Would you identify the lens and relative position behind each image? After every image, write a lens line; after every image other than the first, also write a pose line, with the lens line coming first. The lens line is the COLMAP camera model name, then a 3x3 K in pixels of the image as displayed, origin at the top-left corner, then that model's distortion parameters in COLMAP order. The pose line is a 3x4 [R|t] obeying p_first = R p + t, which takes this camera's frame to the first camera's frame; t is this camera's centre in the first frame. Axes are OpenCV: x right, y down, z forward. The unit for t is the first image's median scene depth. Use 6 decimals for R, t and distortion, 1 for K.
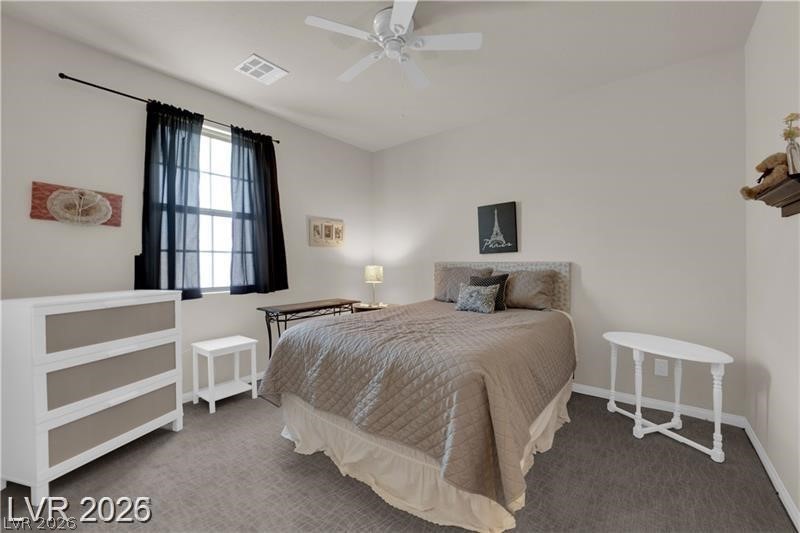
lens RADIAL K [[324.4, 0, 402.5], [0, 324.4, 266.0], [0, 0, 1]] dist [-0.005147, -0.005432]
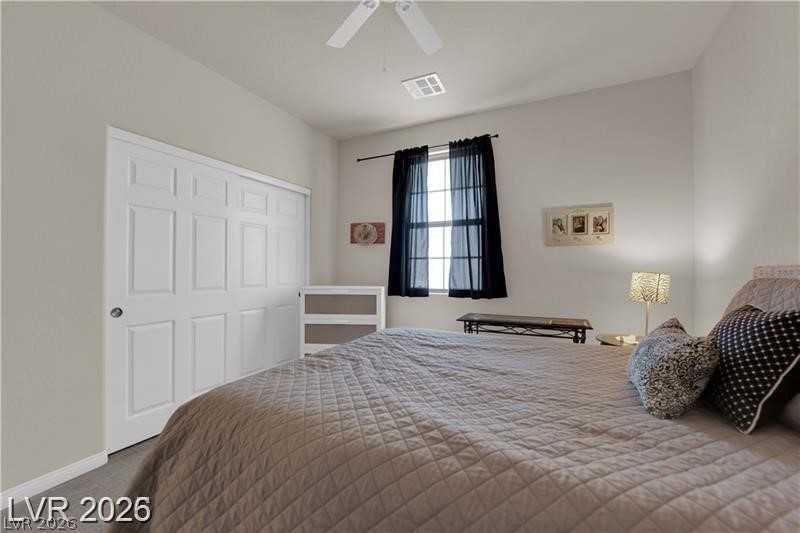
lens RADIAL K [[324.4, 0, 402.5], [0, 324.4, 266.0], [0, 0, 1]] dist [-0.005147, -0.005432]
pose [[0.217175, -0.000714, -0.976132, 0.507791], [-0.009060, 0.999955, -0.002748, -0.011050], [0.976091, 0.009440, 0.217159, 0.607520]]
